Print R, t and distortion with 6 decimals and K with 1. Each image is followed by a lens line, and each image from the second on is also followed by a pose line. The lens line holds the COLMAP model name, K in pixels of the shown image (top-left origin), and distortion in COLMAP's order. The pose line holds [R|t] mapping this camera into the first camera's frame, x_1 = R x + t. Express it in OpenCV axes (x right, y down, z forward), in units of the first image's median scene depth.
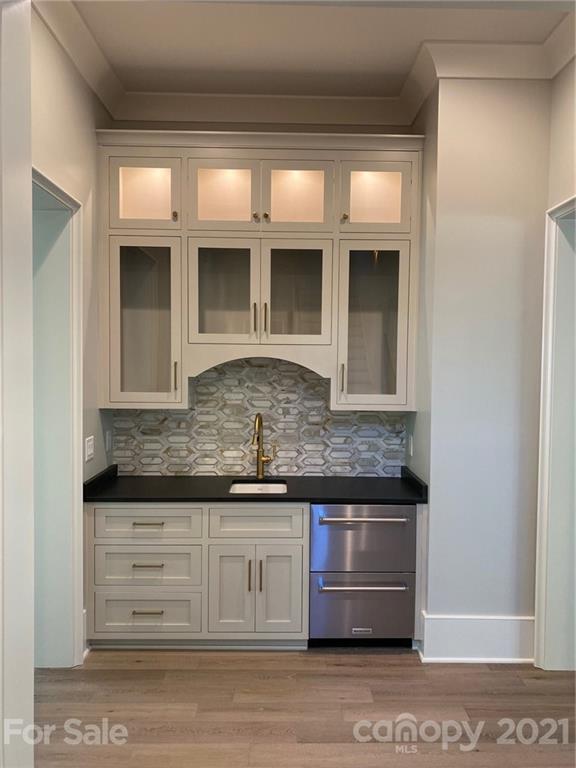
lens RADIAL K [[587.8, 0, 289.1], [0, 587.8, 390.0], [0, 0, 1]] dist [0.046915, -0.037420]
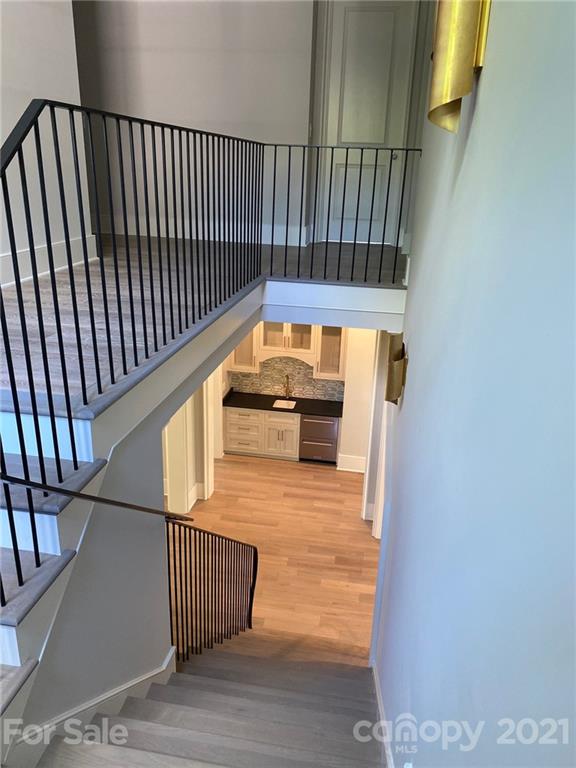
lens RADIAL K [[587.8, 0, 288.0], [0, 587.8, 381.6], [0, 0, 1]] dist [0.046915, -0.037420]
pose [[0.983032, 0.086092, -0.161975, 0.397942], [-0.034831, 0.954561, 0.295972, -0.741498], [0.180096, -0.285308, 0.941363, -1.517680]]
